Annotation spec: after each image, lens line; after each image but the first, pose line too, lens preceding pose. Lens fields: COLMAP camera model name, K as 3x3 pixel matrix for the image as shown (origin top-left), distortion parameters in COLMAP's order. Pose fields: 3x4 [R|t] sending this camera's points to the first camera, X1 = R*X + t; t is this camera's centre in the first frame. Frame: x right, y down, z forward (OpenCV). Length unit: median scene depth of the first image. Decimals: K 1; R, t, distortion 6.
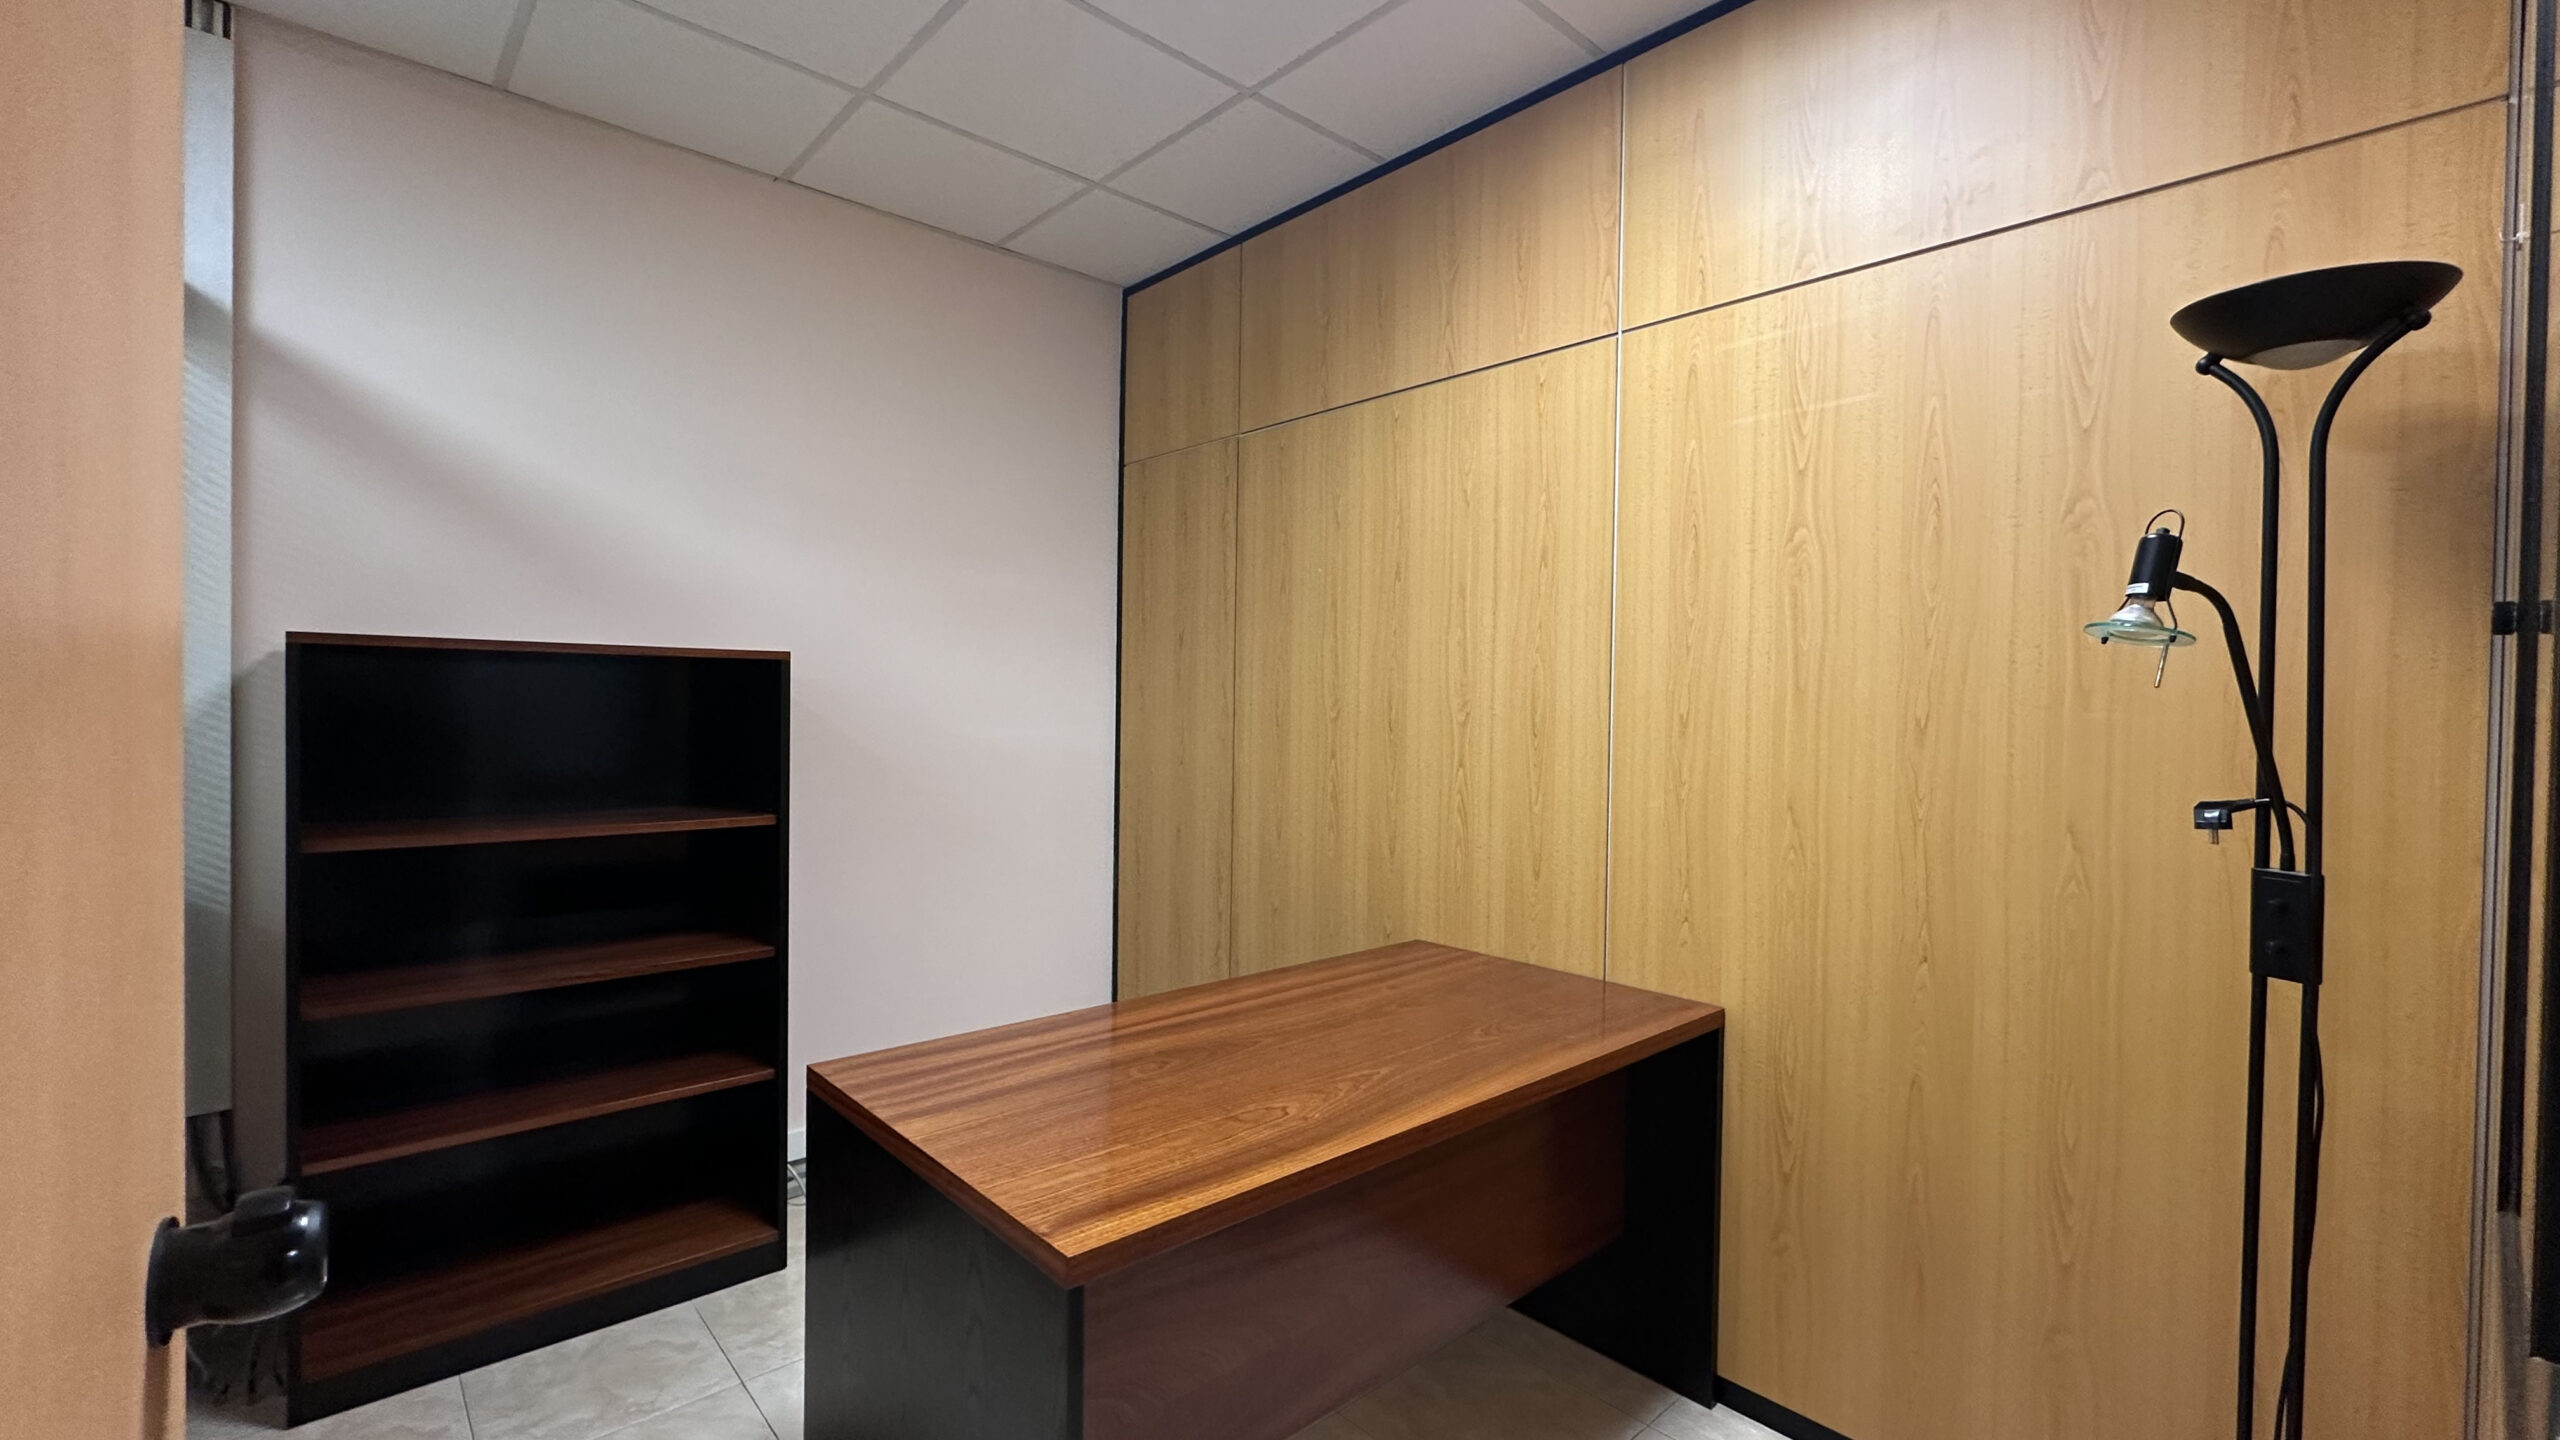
lens RADIAL K [[1083.7, 0, 1280.9], [0, 1083.7, 721.4], [0, 0, 1]] dist [-0.002714, 0.000156]
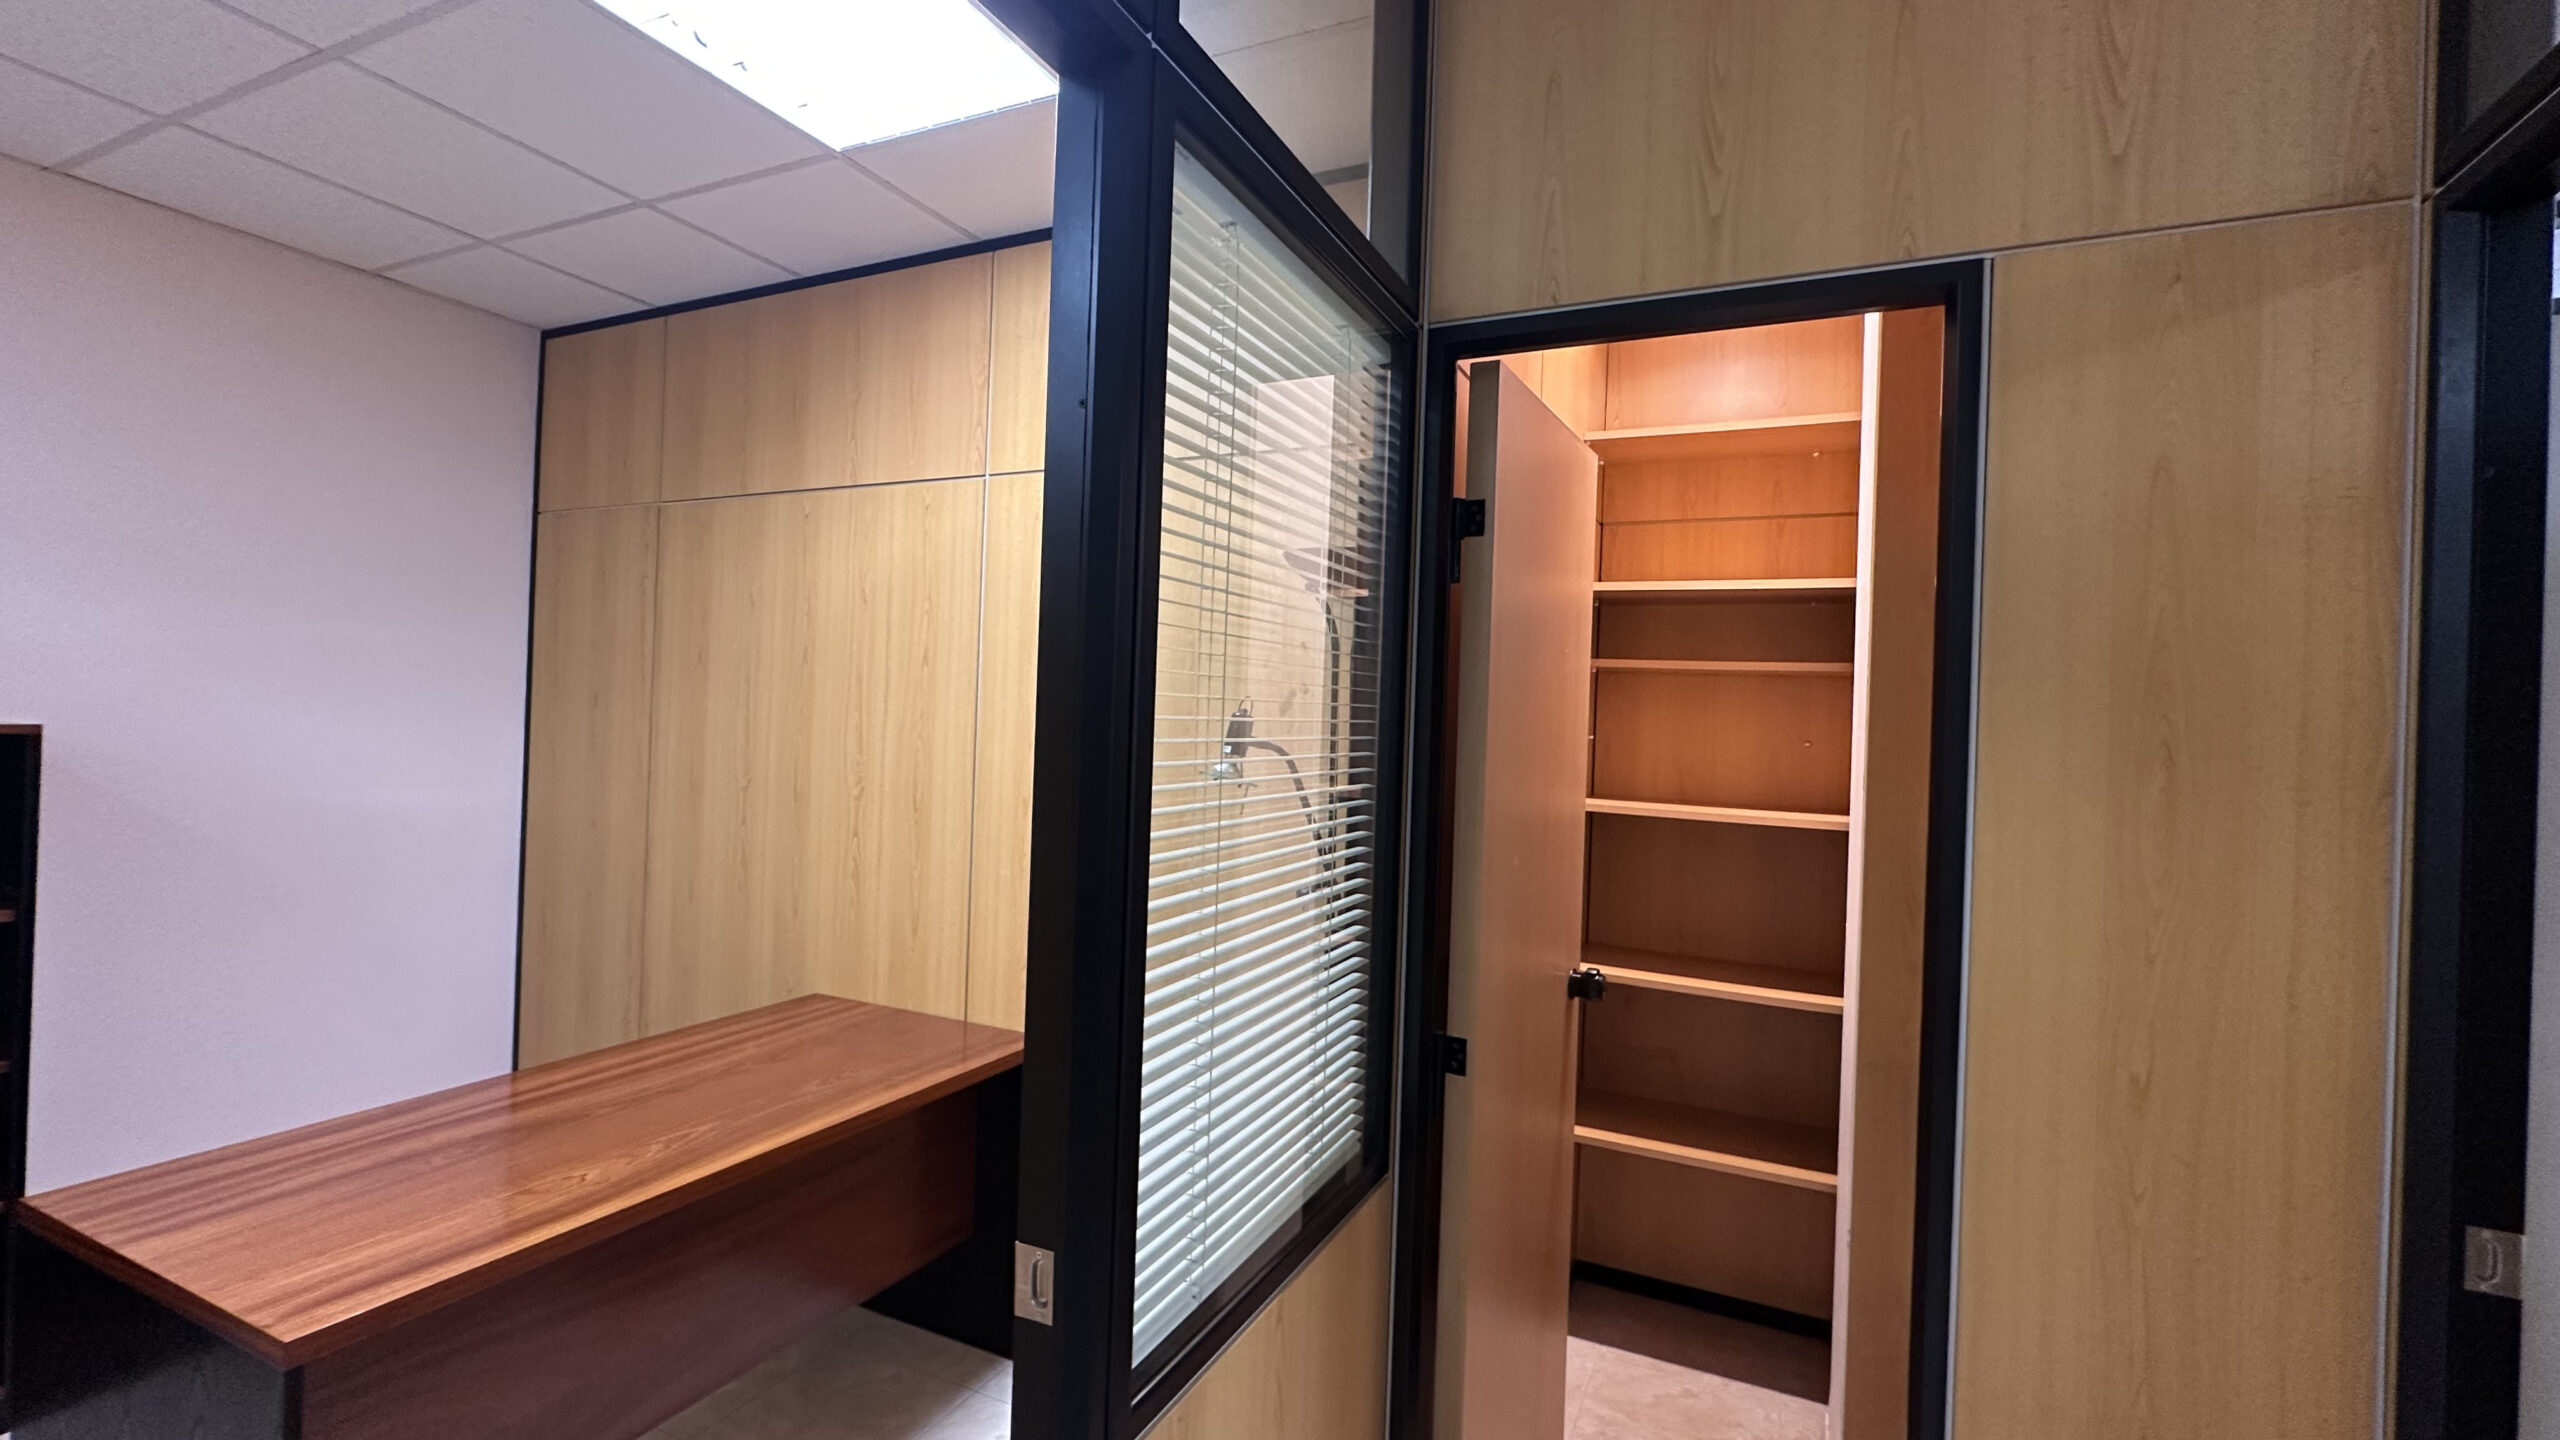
lens RADIAL K [[1085.3, 0, 1283.0], [0, 1085.3, 728.3], [0, 0, 1]] dist [-0.015244, 0.006055]
pose [[0.925307, 0.015234, 0.378913, 0.155668], [-0.018382, 0.999820, 0.004692, -0.086478], [-0.378774, -0.011307, 0.925420, -0.212013]]
